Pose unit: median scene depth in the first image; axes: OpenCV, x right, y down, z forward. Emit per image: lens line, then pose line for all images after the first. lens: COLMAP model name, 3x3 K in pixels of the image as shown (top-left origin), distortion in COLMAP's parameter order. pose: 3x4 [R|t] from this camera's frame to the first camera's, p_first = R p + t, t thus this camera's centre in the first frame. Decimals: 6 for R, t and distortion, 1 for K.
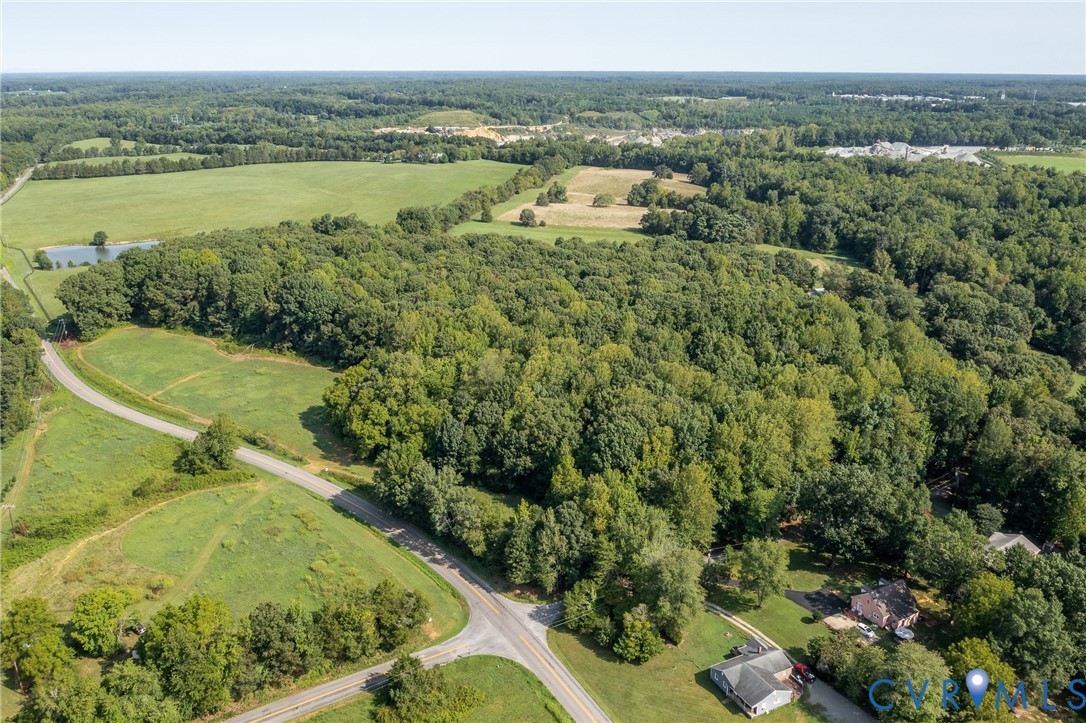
lens RADIAL K [[874.4, 0, 543.0], [0, 874.4, 361.5], [0, 0, 1]] dist [-0.031764, 0.008360]
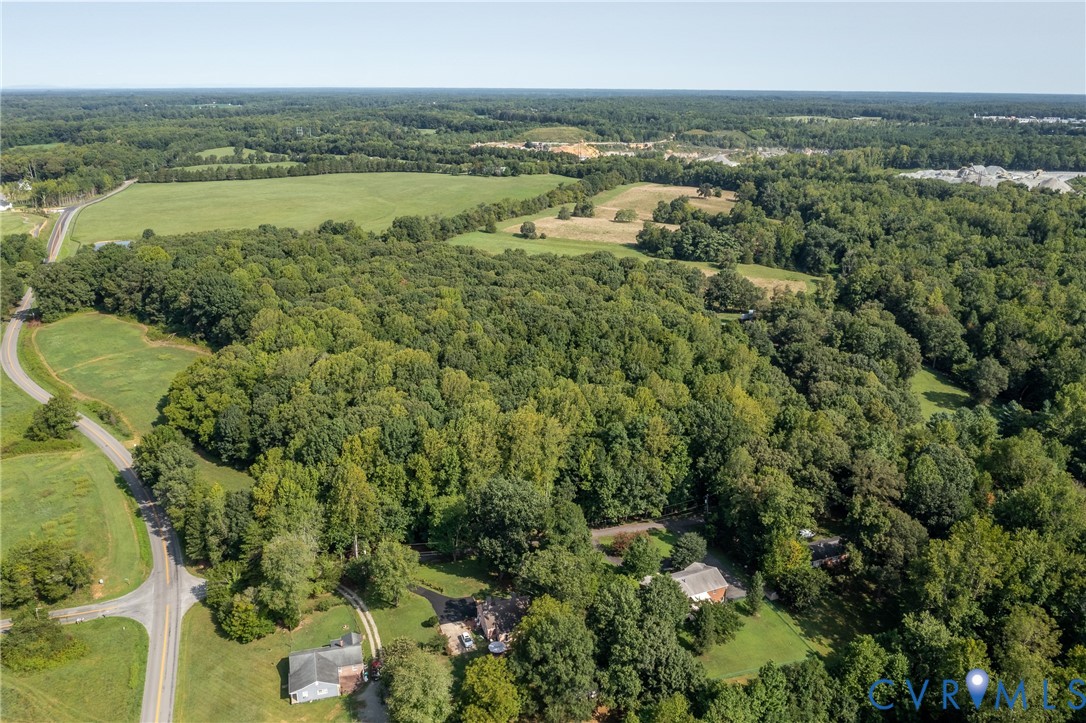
lens RADIAL K [[848.6, 0, 543.0], [0, 848.6, 361.5], [0, 0, 1]] dist [-0.028662, 0.003415]
pose [[0.982171, 0.060958, -0.177833, 0.132094], [-0.062814, 0.998014, -0.004816, -0.003187], [0.177186, 0.015901, 0.984049, 0.008569]]
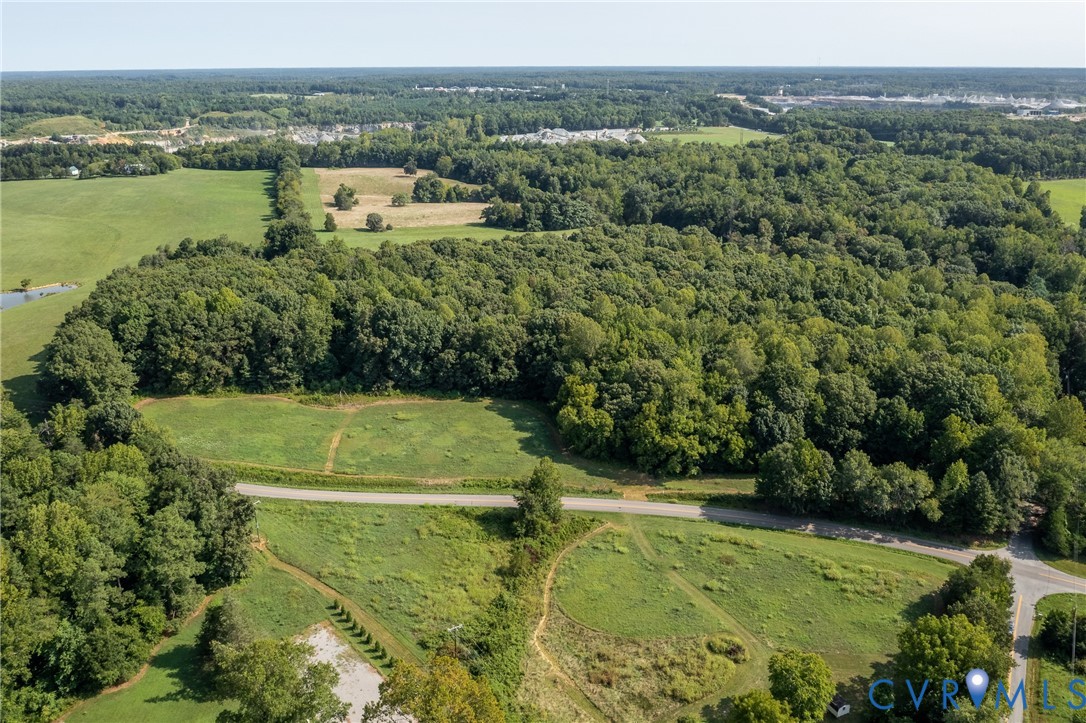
lens RADIAL K [[861.1, 0, 543.0], [0, 861.1, 361.5], [0, 0, 1]] dist [-0.032525, 0.005688]
pose [[0.865819, -0.167150, 0.471612, -0.224909], [0.162892, 0.985367, 0.050186, -0.023524], [-0.473099, 0.033370, 0.880377, 0.072739]]
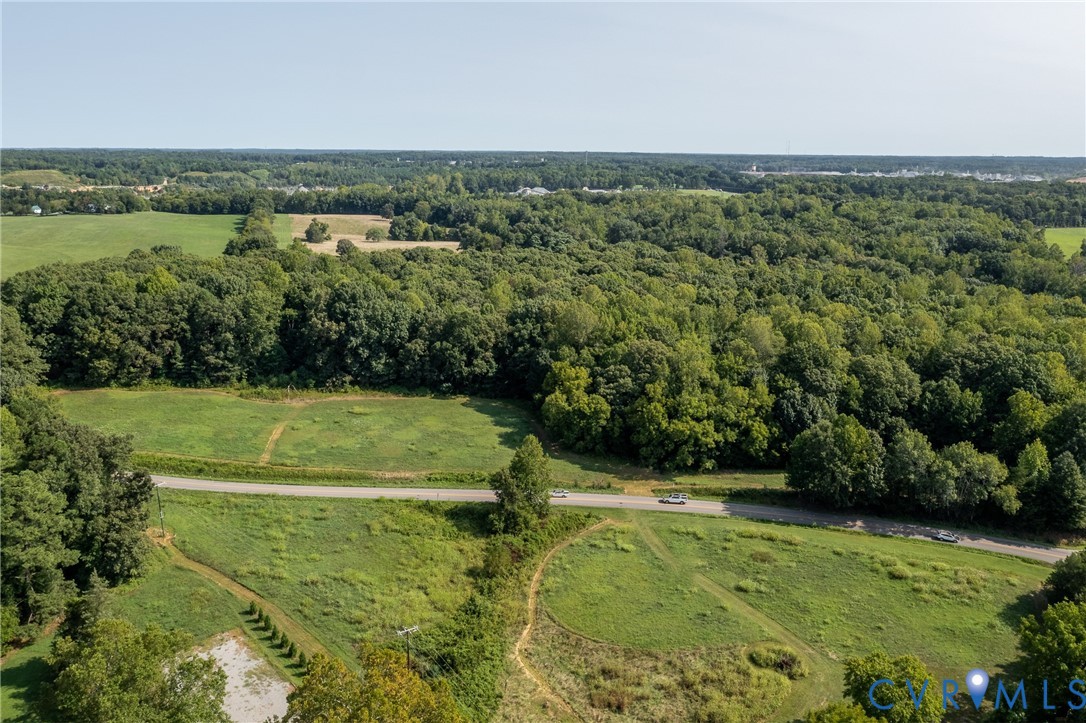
lens RADIAL K [[848.6, 0, 543.0], [0, 848.6, 361.5], [0, 0, 1]] dist [-0.028662, 0.003415]
pose [[0.853629, -0.117210, 0.507523, -0.207031], [0.156818, 0.986978, -0.035823, 0.007467], [-0.496715, 0.110168, 0.860893, 0.119565]]
